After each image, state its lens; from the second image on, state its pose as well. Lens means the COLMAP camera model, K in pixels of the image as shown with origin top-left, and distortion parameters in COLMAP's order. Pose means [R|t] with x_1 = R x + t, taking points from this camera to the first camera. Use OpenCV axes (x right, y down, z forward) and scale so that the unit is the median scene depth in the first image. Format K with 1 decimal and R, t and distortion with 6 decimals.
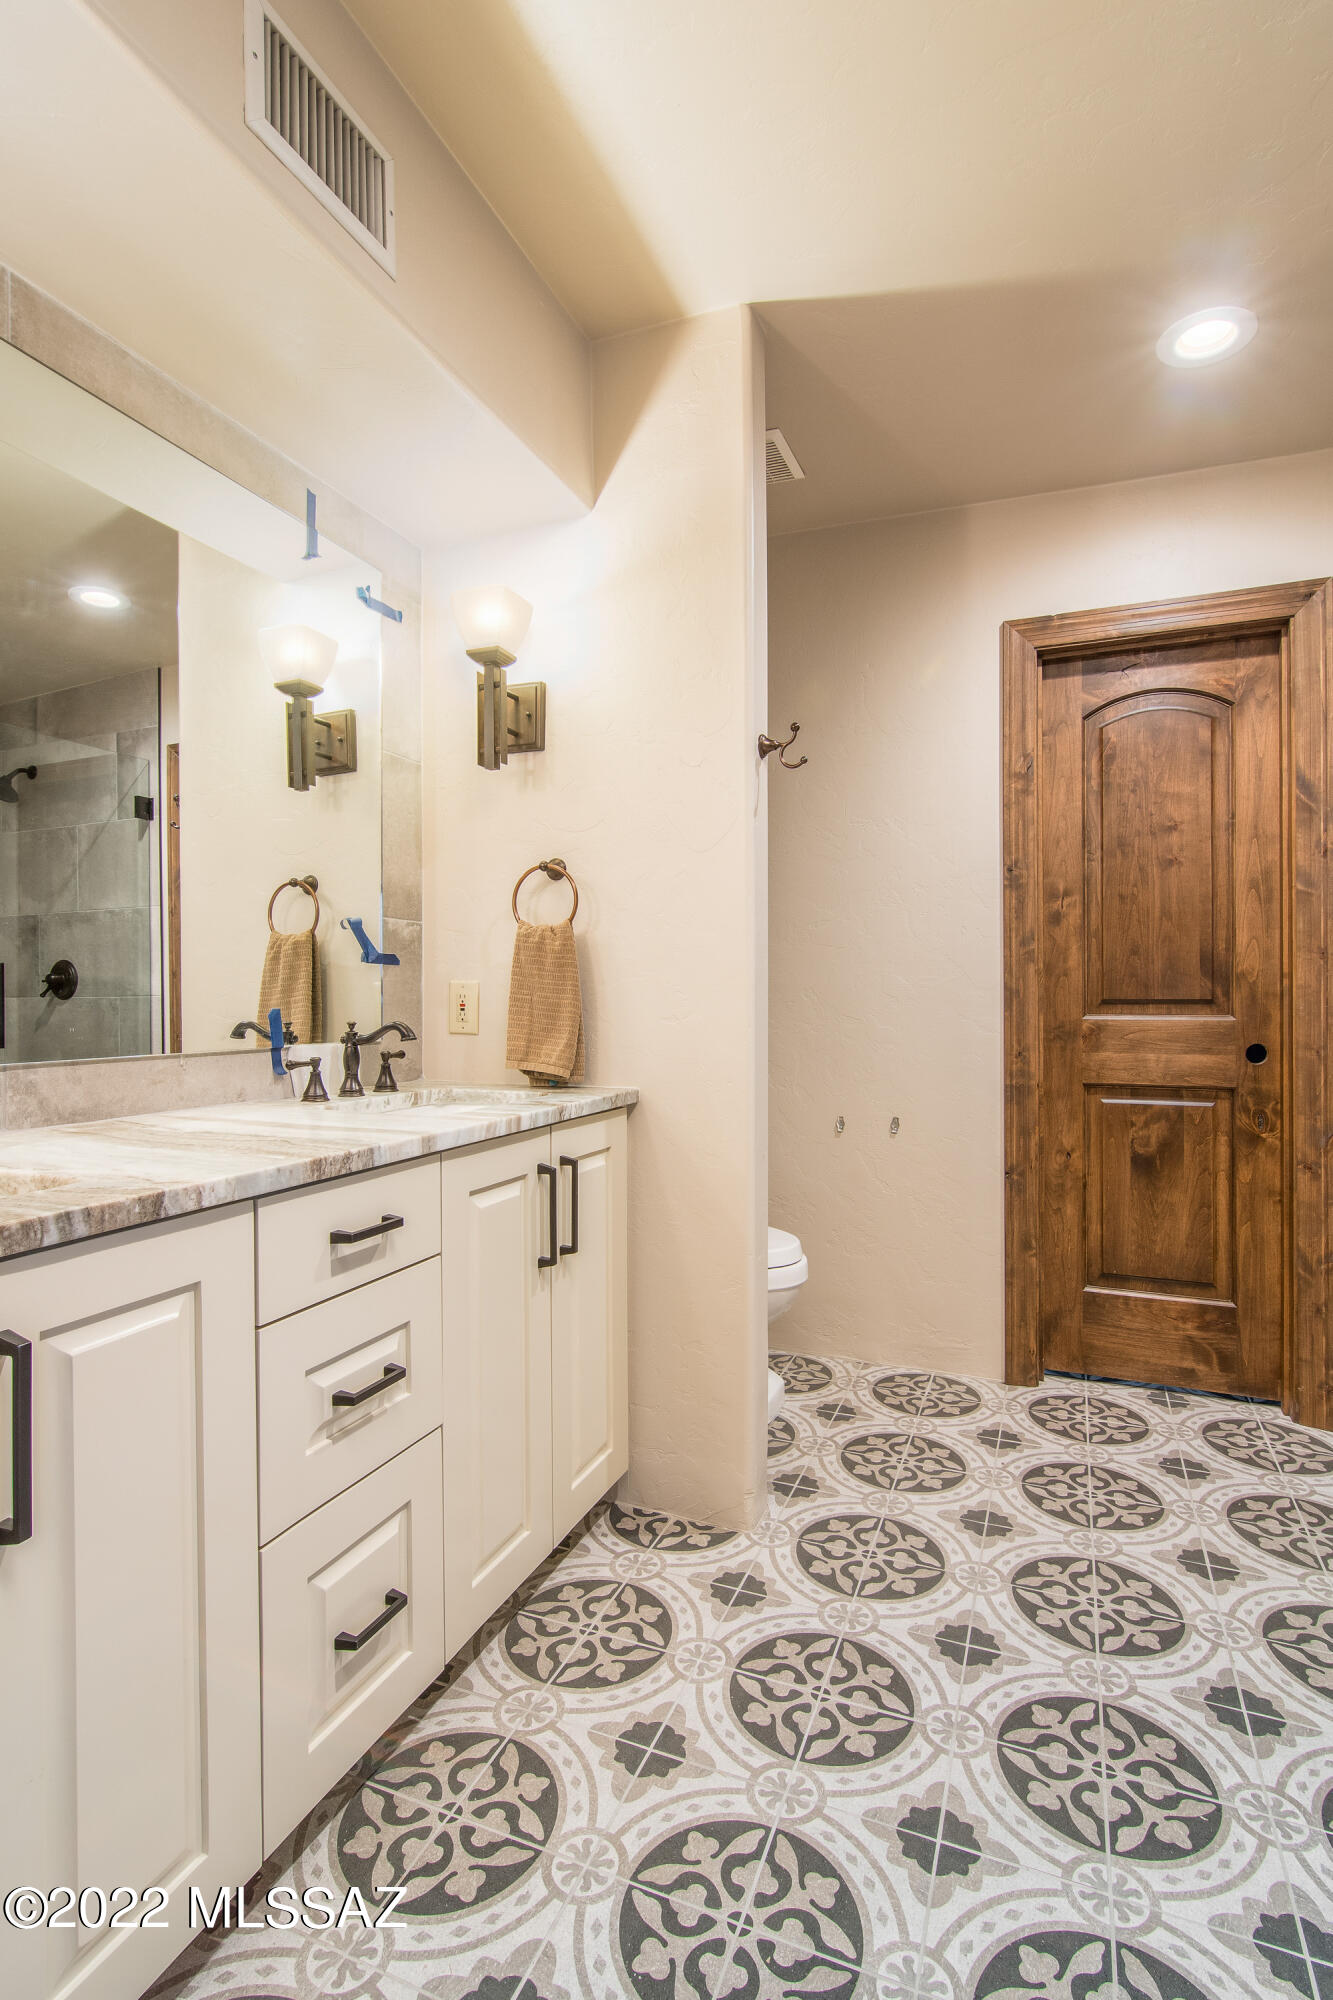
lens RADIAL K [[978.2, 0, 666.5], [0, 978.2, 1000.0], [0, 0, 1]] dist [-0.003645, 0.001105]
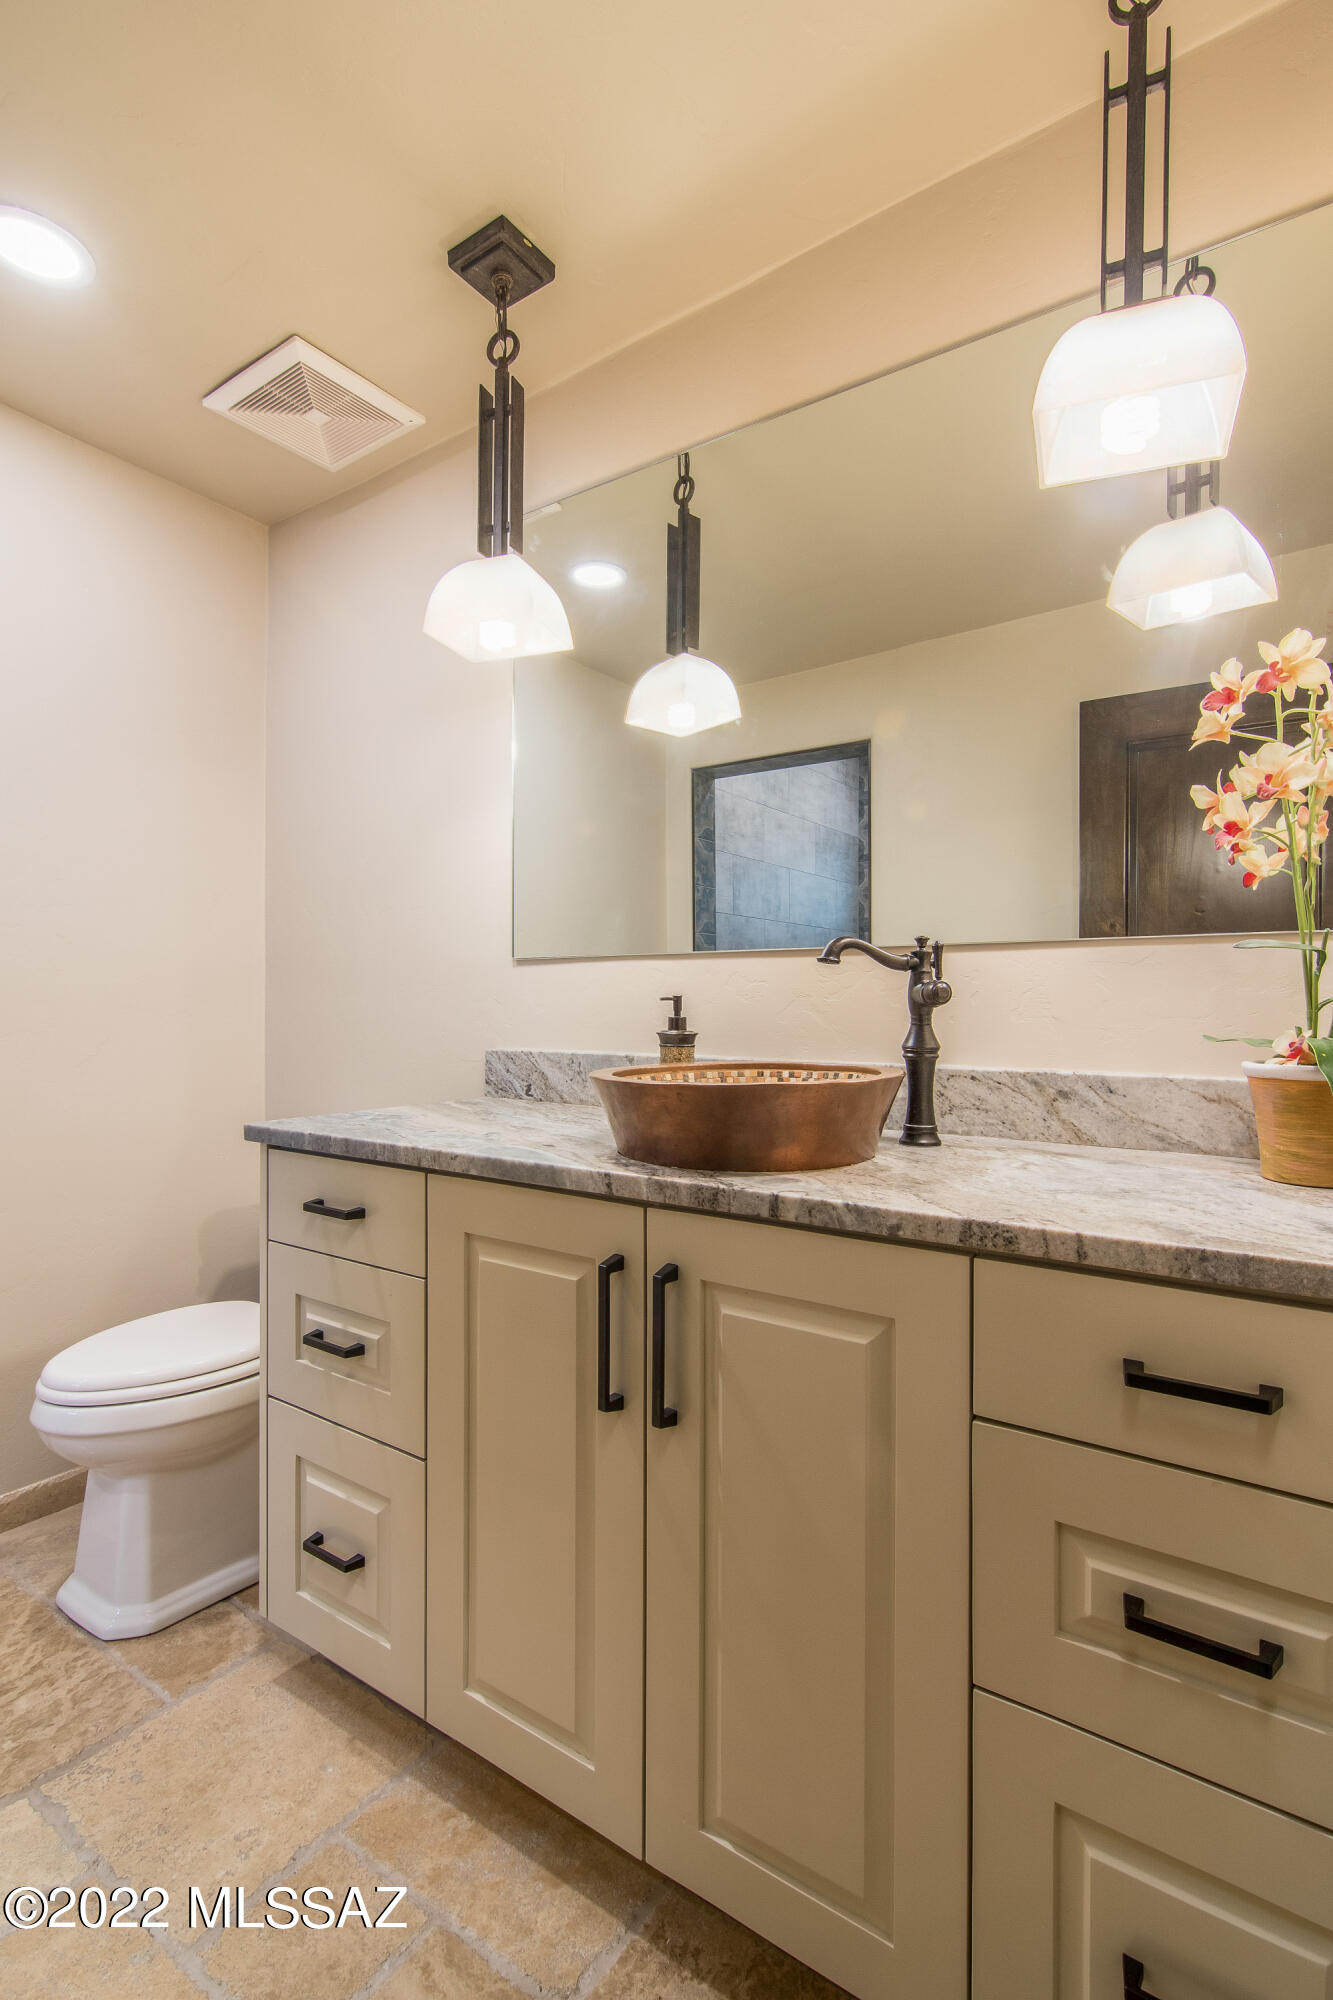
lens RADIAL K [[978.2, 0, 666.5], [0, 978.2, 1000.0], [0, 0, 1]] dist [-0.003645, 0.001105]
pose [[-0.227550, 0.002629, -0.973763, 0.456433], [-0.003440, 0.999988, 0.003503, -0.014371], [0.973760, 0.004147, -0.227538, 0.974144]]
